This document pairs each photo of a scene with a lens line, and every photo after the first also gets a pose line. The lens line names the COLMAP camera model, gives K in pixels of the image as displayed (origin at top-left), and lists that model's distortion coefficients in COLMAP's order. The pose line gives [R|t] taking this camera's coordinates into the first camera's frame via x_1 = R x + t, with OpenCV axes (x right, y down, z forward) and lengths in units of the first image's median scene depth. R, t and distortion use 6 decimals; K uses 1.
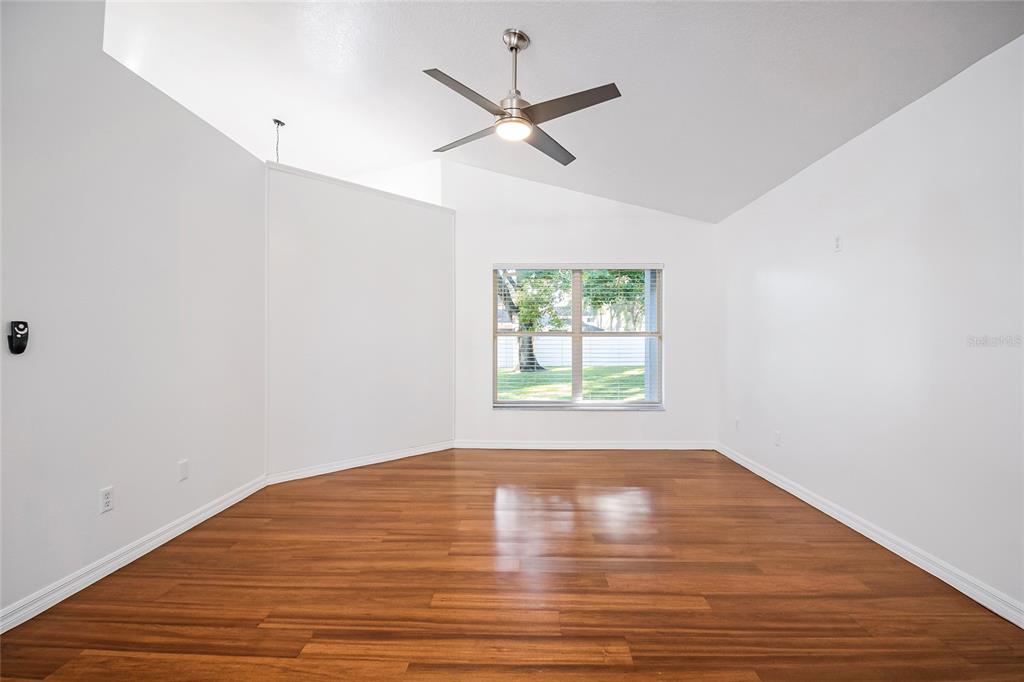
lens RADIAL K [[452.8, 0, 519.4], [0, 452.8, 340.1], [0, 0, 1]] dist [0.004185, -0.015377]
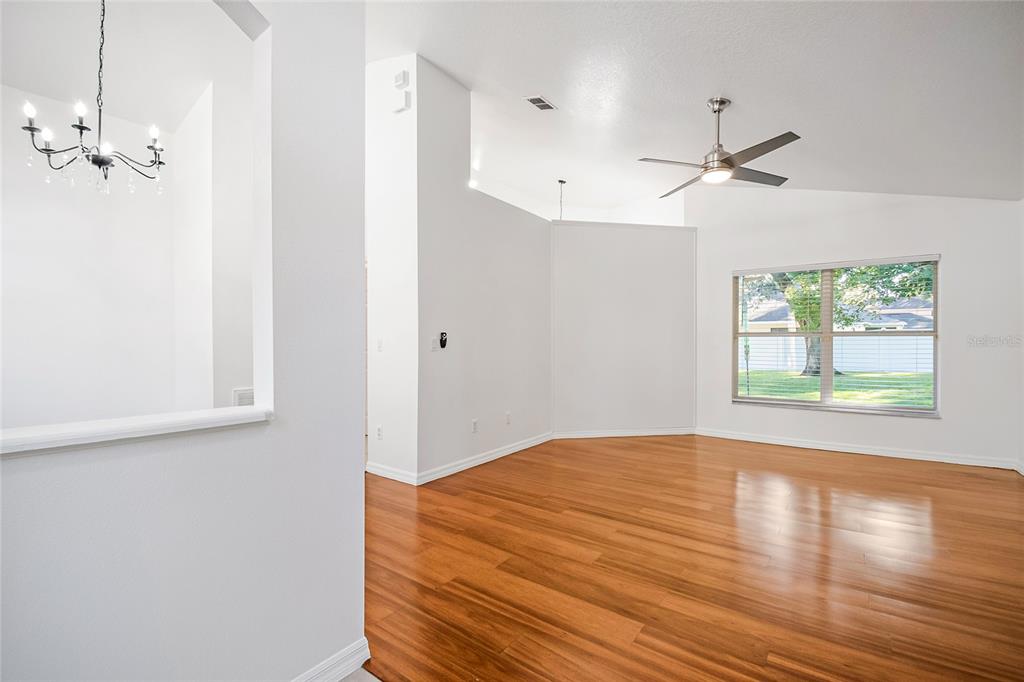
lens RADIAL K [[463.1, 0, 515.7], [0, 463.1, 345.8], [0, 0, 1]] dist [0.033447, -0.000143]
pose [[0.818899, 0.002831, -0.573931, 0.218148], [0.003259, 0.999949, 0.009584, -0.000093], [0.573929, -0.009719, 0.818847, -0.318048]]
